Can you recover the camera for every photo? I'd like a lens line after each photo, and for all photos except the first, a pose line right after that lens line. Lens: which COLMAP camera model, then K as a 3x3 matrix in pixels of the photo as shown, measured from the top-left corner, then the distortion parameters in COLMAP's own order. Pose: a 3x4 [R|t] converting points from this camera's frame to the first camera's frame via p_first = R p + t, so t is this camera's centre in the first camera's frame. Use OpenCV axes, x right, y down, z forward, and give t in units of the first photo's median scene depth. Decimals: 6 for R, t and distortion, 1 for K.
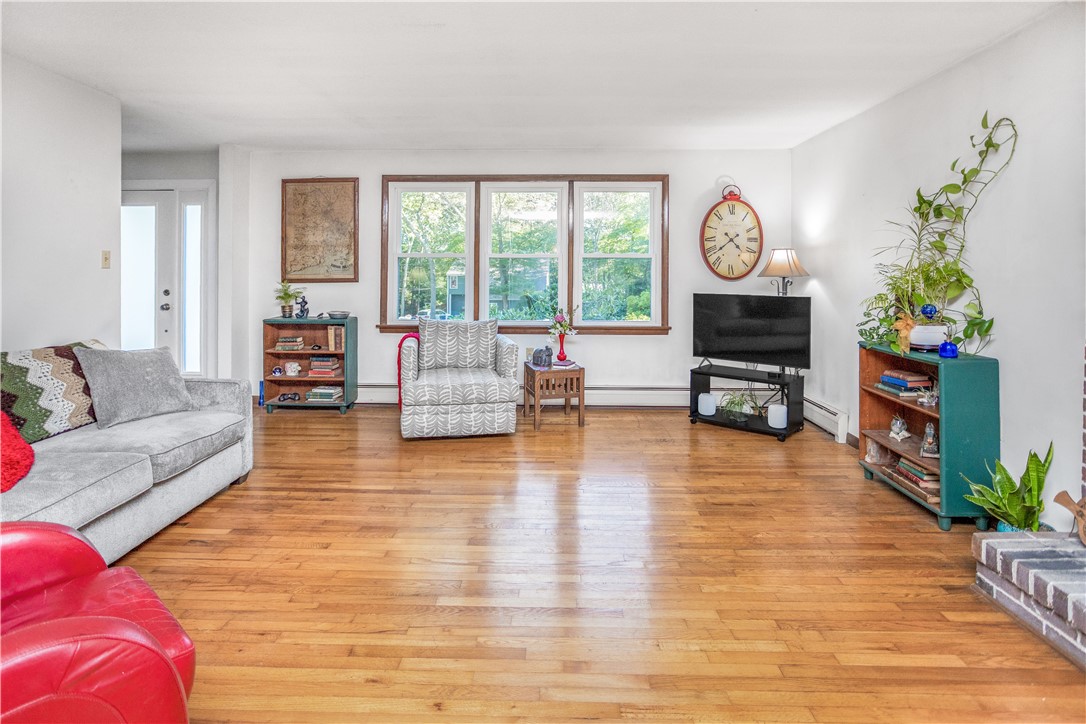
lens RADIAL K [[540.4, 0, 544.3], [0, 540.4, 269.4], [0, 0, 1]] dist [-0.025797, 0.000012]
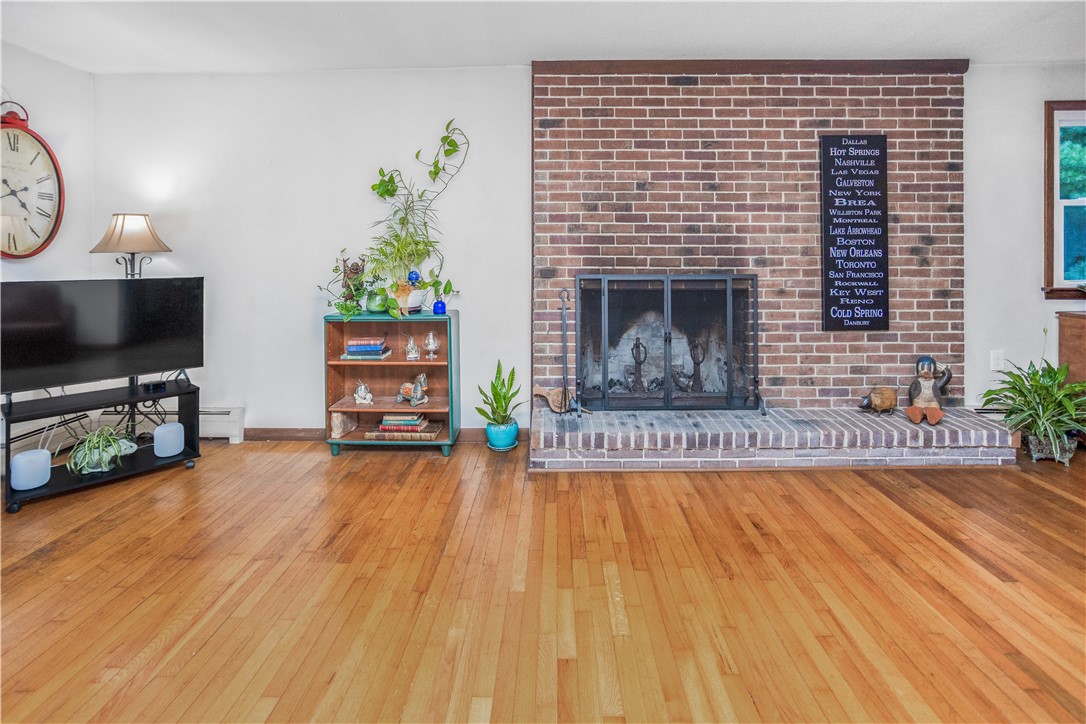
lens RADIAL K [[556.8, 0, 544.2], [0, 556.8, 243.8], [0, 0, 1]] dist [-0.033802, 0.009544]
pose [[-0.007680, 0.002664, 0.999967, -0.313877], [0.002028, 0.999994, -0.002649, 0.005934], [-0.999968, 0.002007, -0.007686, 0.477256]]
